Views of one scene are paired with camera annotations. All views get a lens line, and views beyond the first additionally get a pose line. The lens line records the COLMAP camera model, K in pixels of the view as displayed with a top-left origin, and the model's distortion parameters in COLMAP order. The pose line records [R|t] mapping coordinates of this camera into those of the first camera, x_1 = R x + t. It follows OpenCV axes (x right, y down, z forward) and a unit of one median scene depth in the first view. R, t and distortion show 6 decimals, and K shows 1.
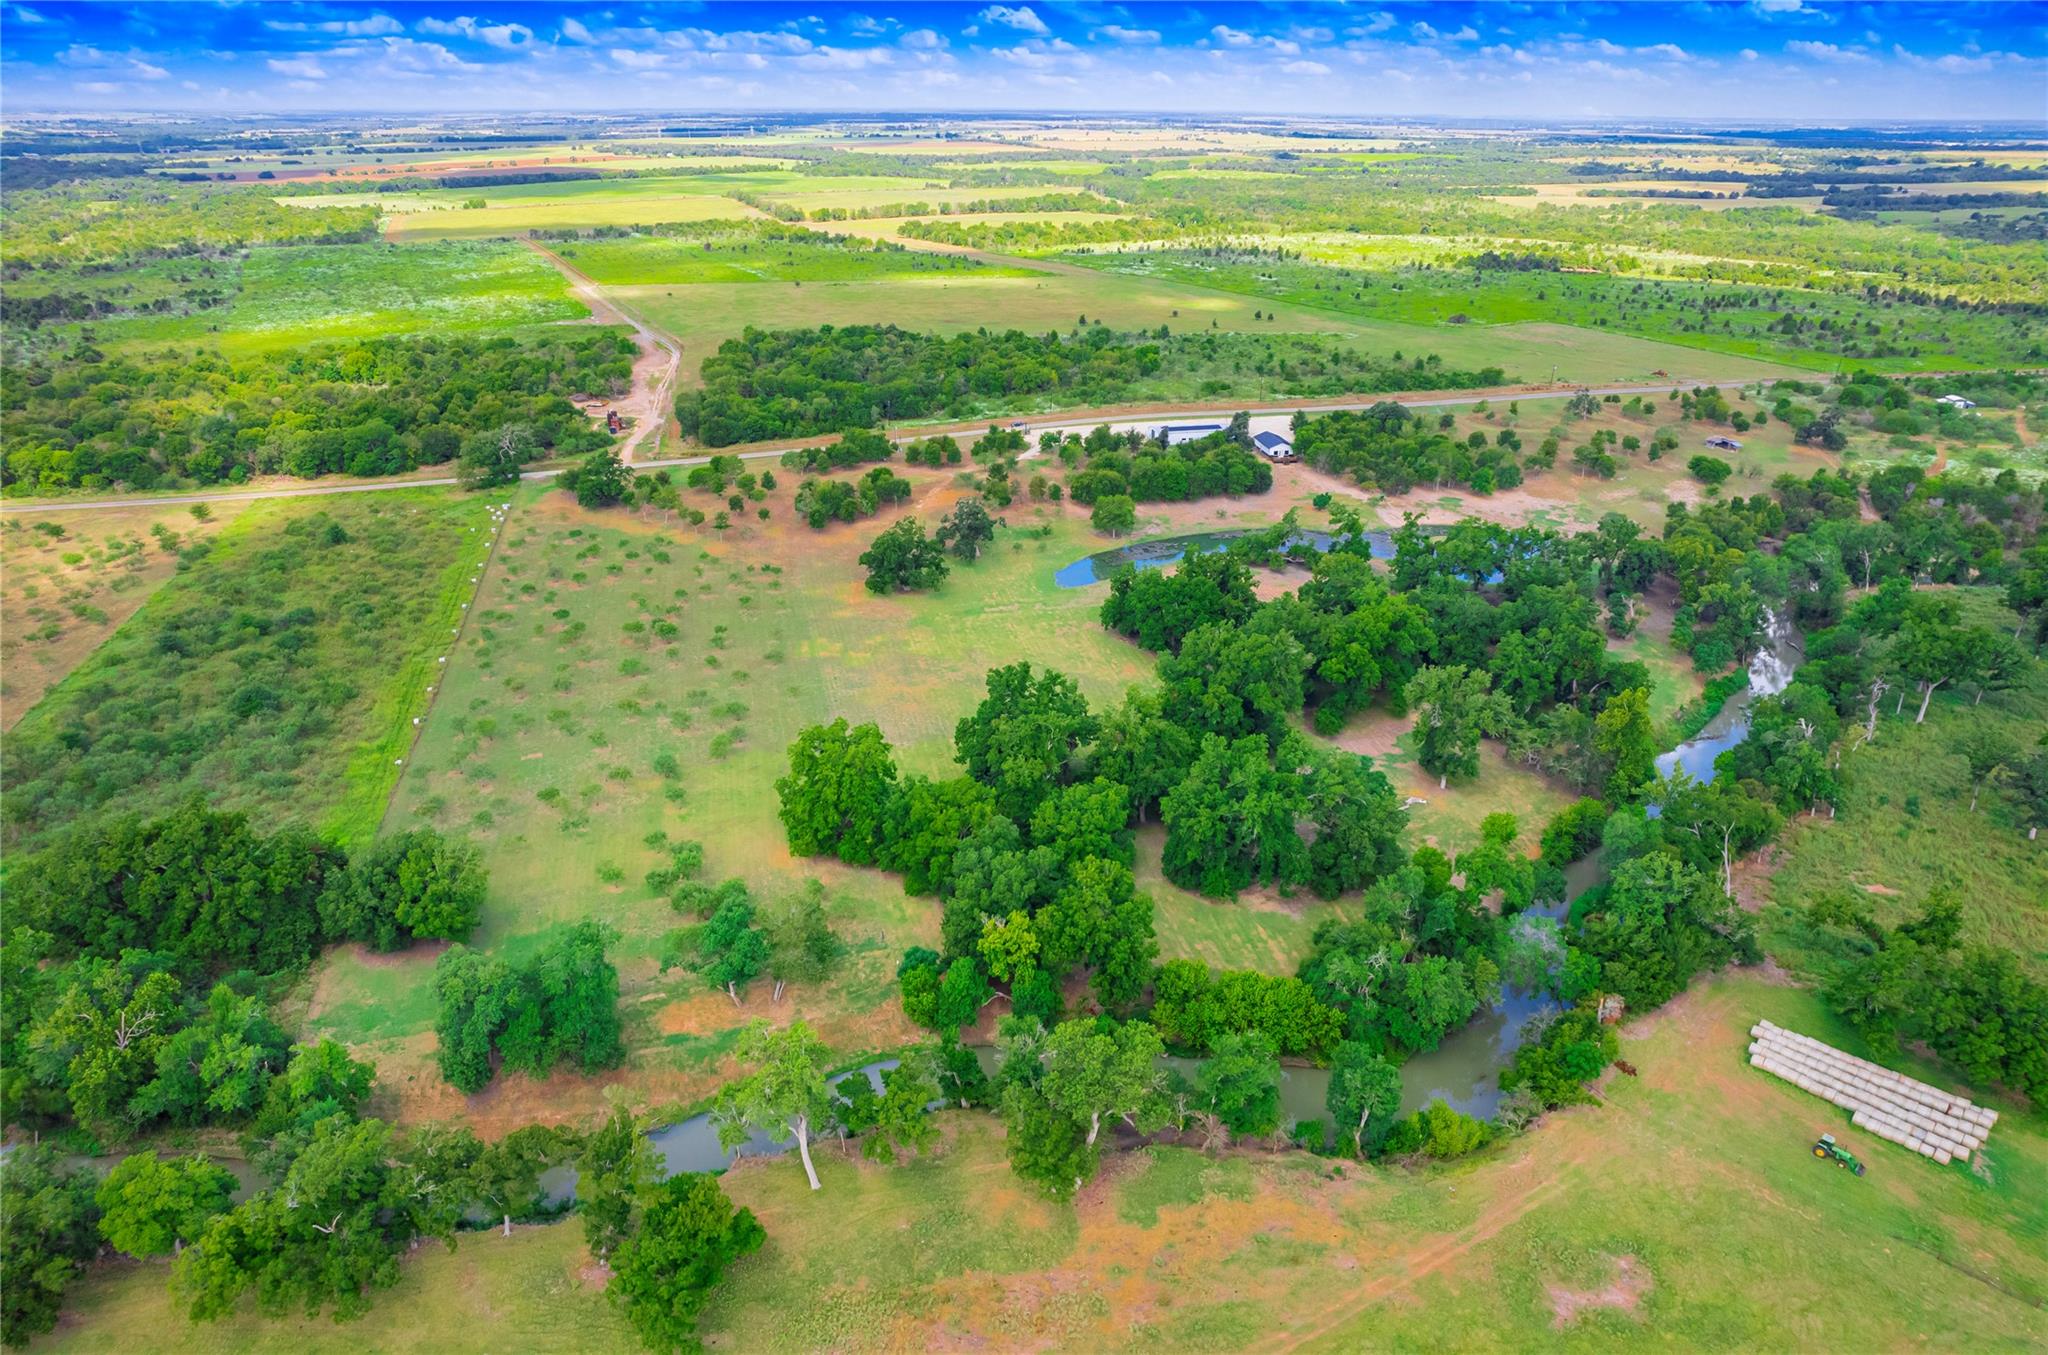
lens RADIAL K [[1338.1, 0, 1024.0], [0, 1338.1, 677.5], [0, 0, 1]] dist [-0.076714, 0.083118]
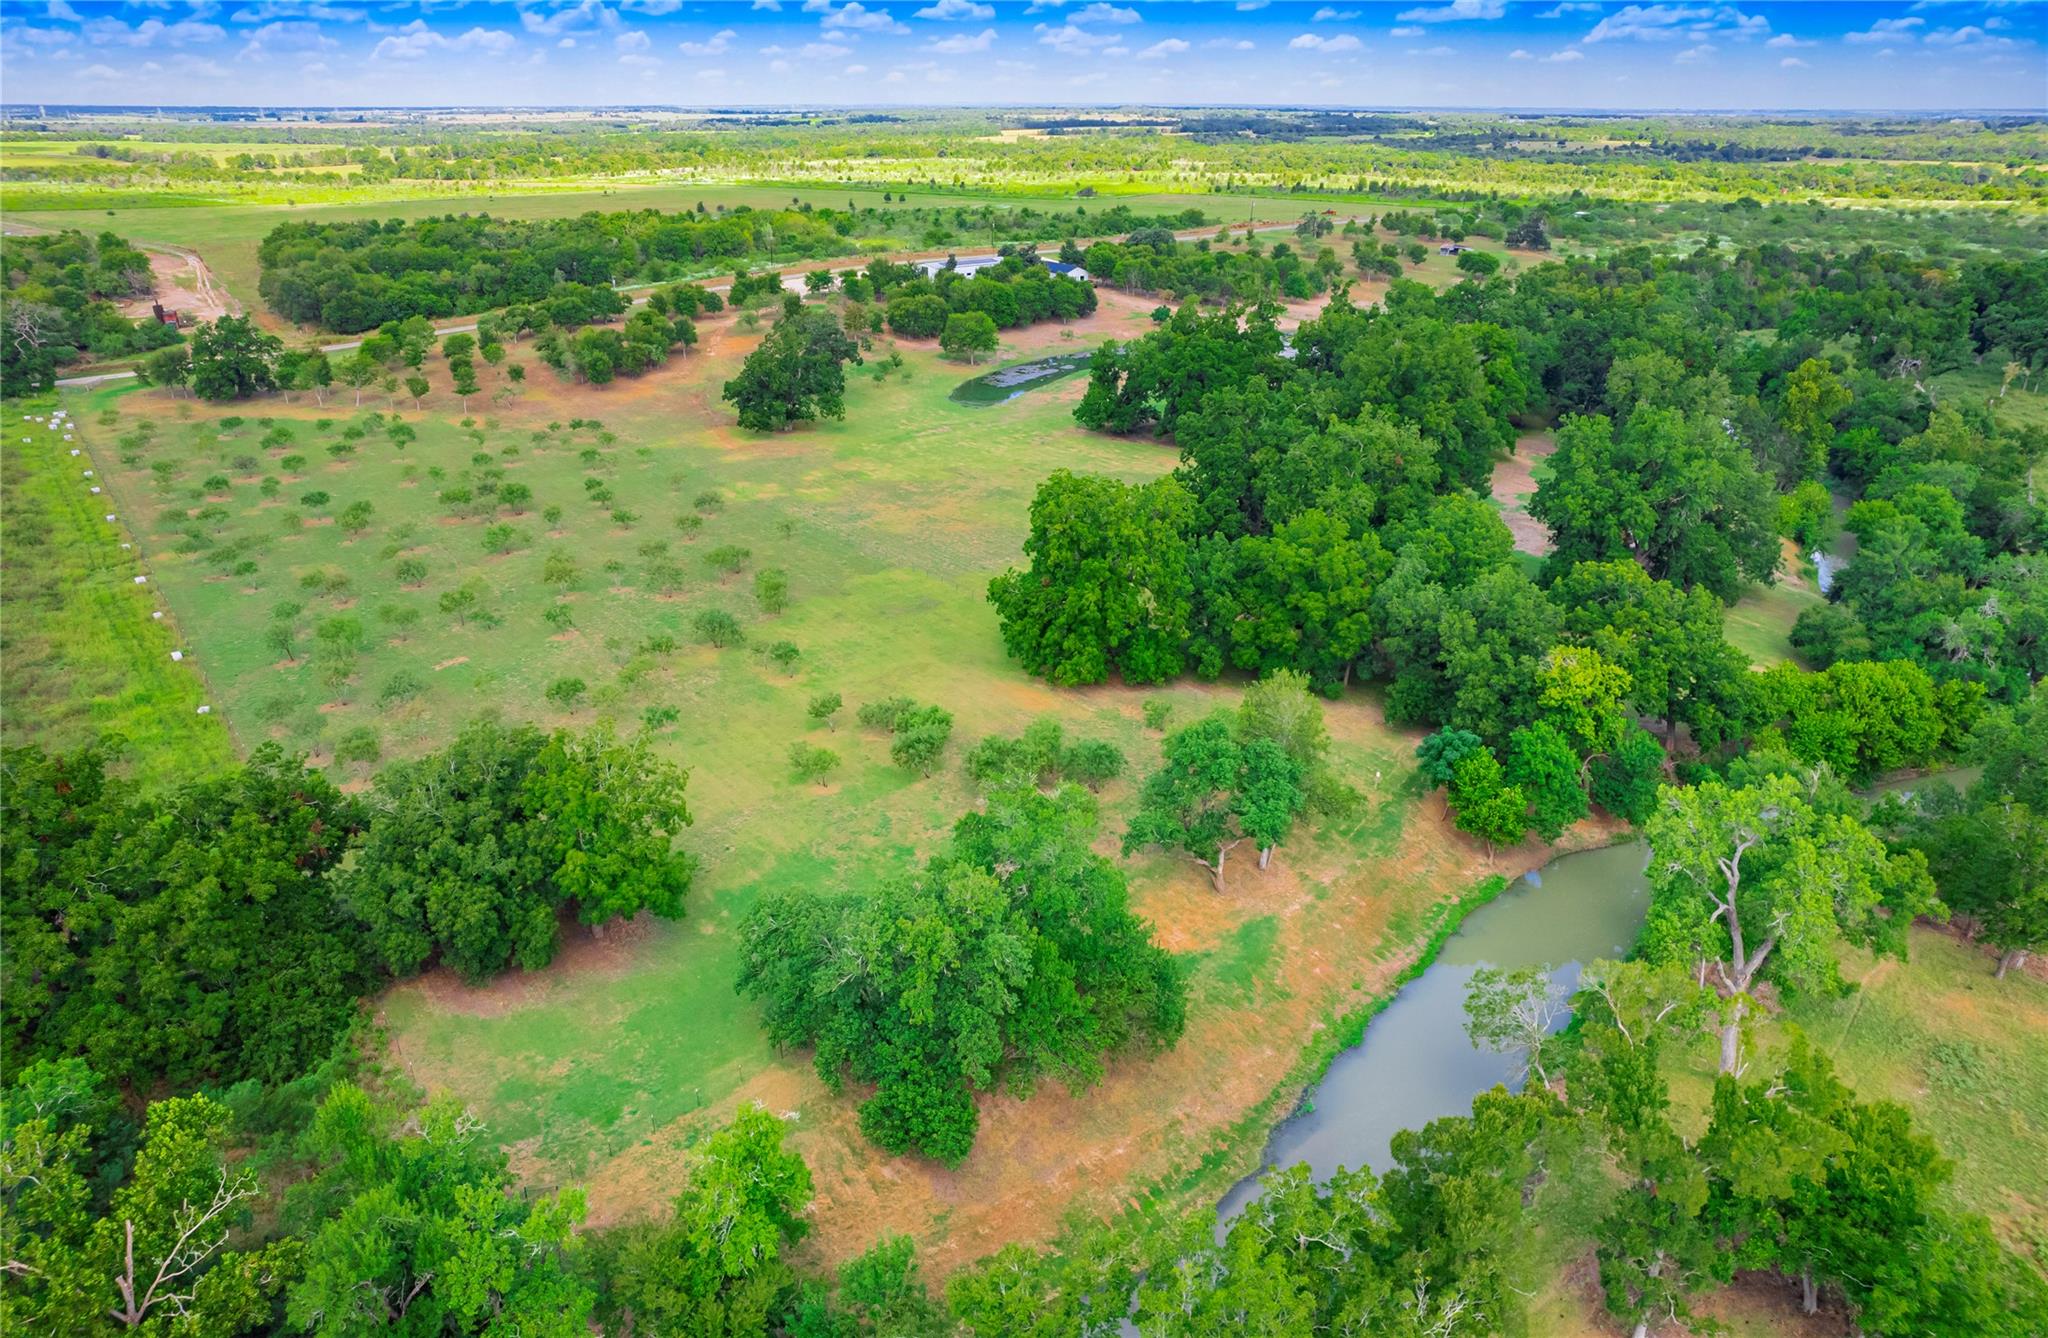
lens RADIAL K [[1327.1, 0, 1018.7], [0, 1327.1, 699.8], [0, 0, 1]] dist [-0.081413, 0.078900]
pose [[0.905052, -0.179870, 0.385393, -0.309948], [0.176246, 0.983315, 0.045037, 0.077676], [-0.387064, 0.027164, 0.921653, 0.317242]]
